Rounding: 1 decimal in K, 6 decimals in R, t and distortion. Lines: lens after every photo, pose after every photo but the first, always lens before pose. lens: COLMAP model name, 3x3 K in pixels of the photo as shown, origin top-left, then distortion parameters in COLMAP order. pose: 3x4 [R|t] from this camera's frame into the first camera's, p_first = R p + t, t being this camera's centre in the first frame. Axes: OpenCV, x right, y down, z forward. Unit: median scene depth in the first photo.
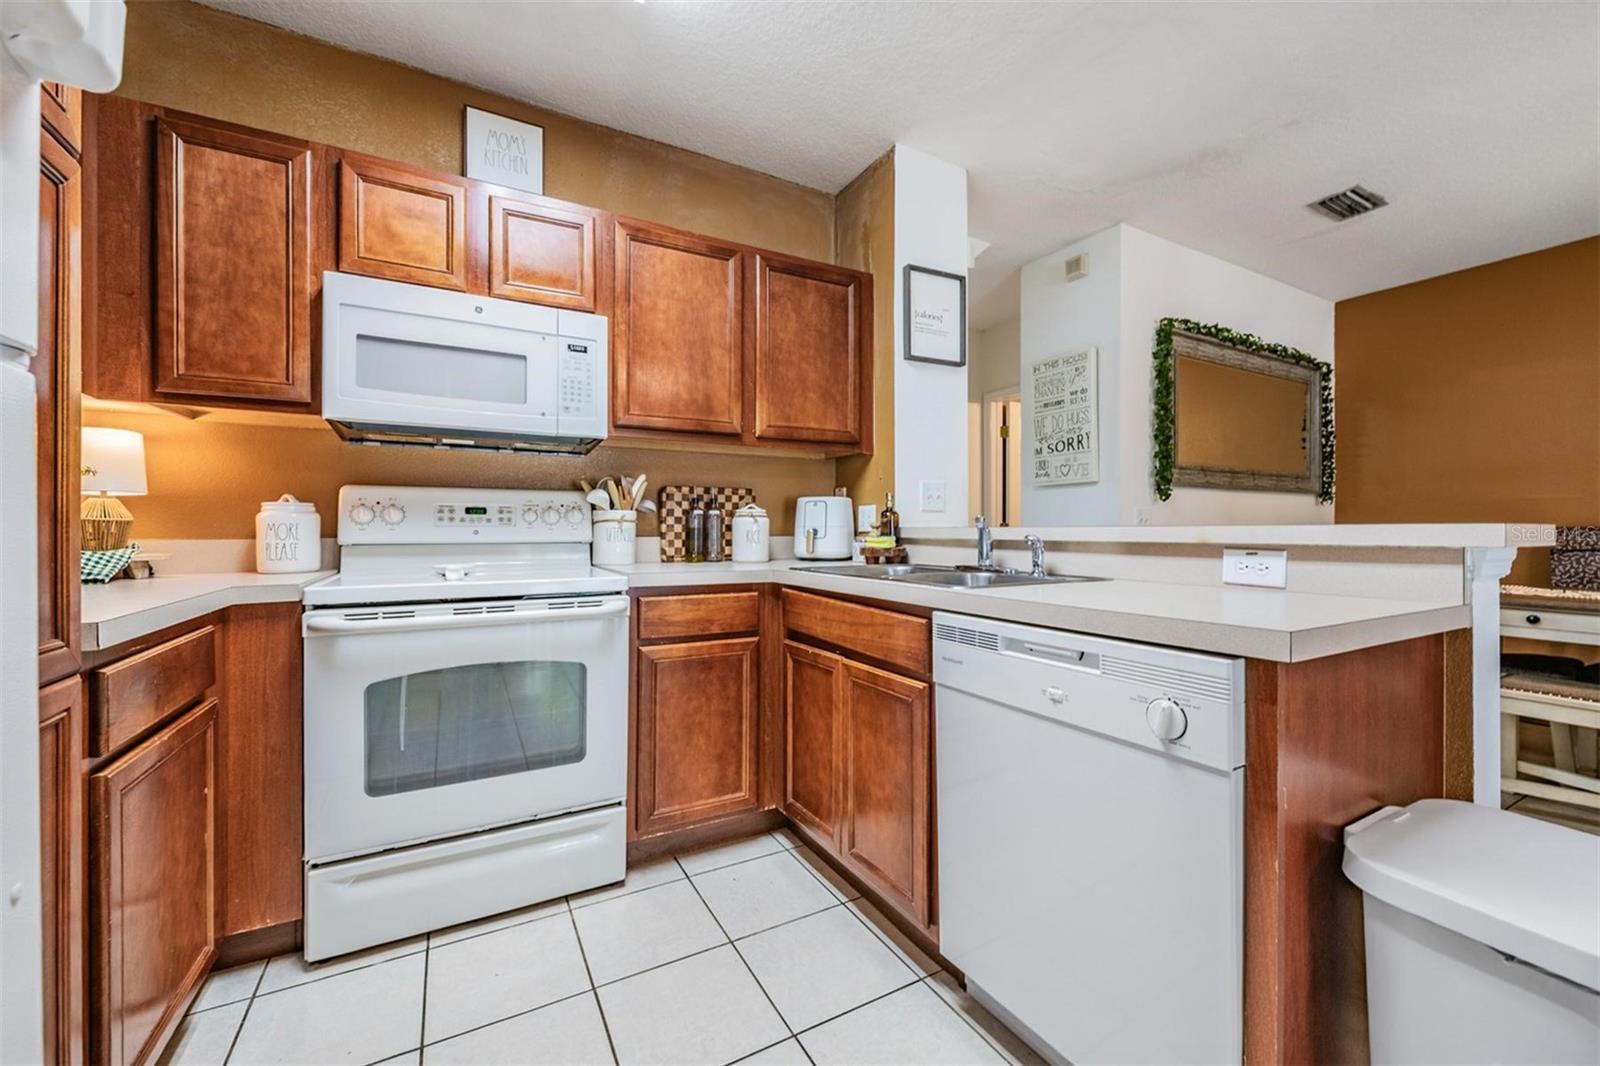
lens RADIAL K [[636.9, 0, 806.0], [0, 636.9, 526.6], [0, 0, 1]] dist [-0.002241, -0.000195]
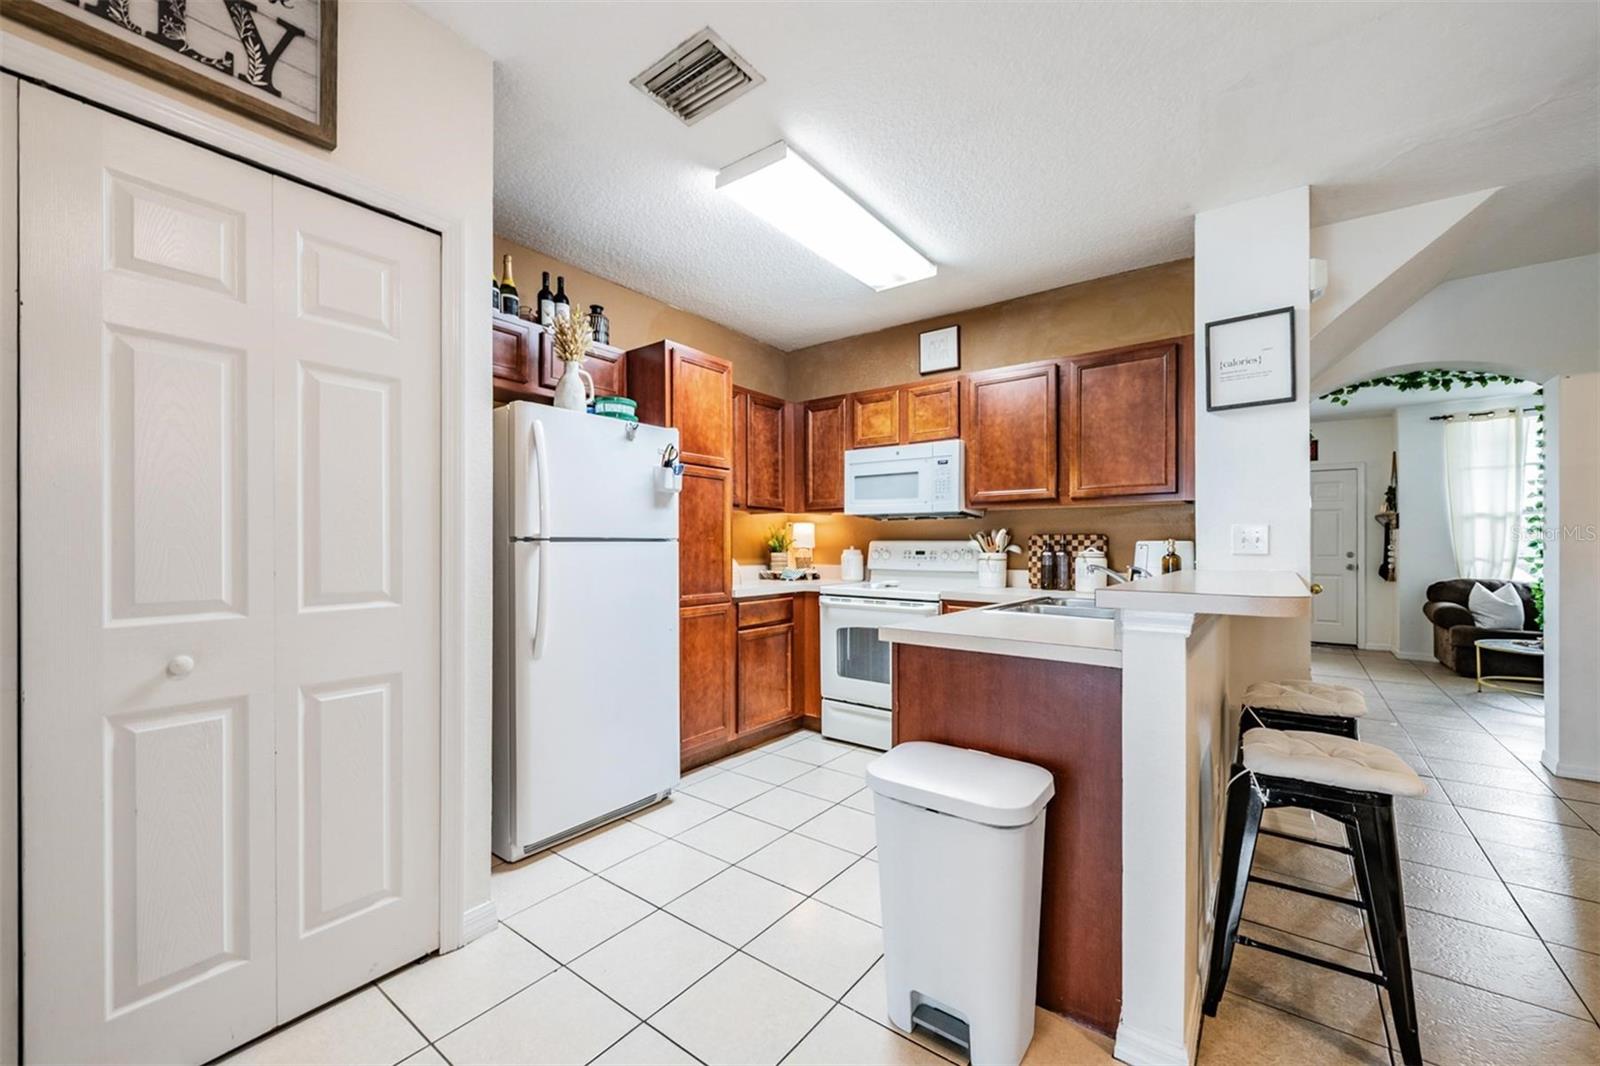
lens RADIAL K [[631.5, 0, 799.5], [0, 631.5, 547.8], [0, 0, 1]] dist [-0.000580, -0.000054]
pose [[0.399640, 0.002544, -0.916669, 0.981881], [-0.002245, 0.999996, 0.001797, -0.040901], [0.916670, 0.001339, 0.399644, -0.054024]]
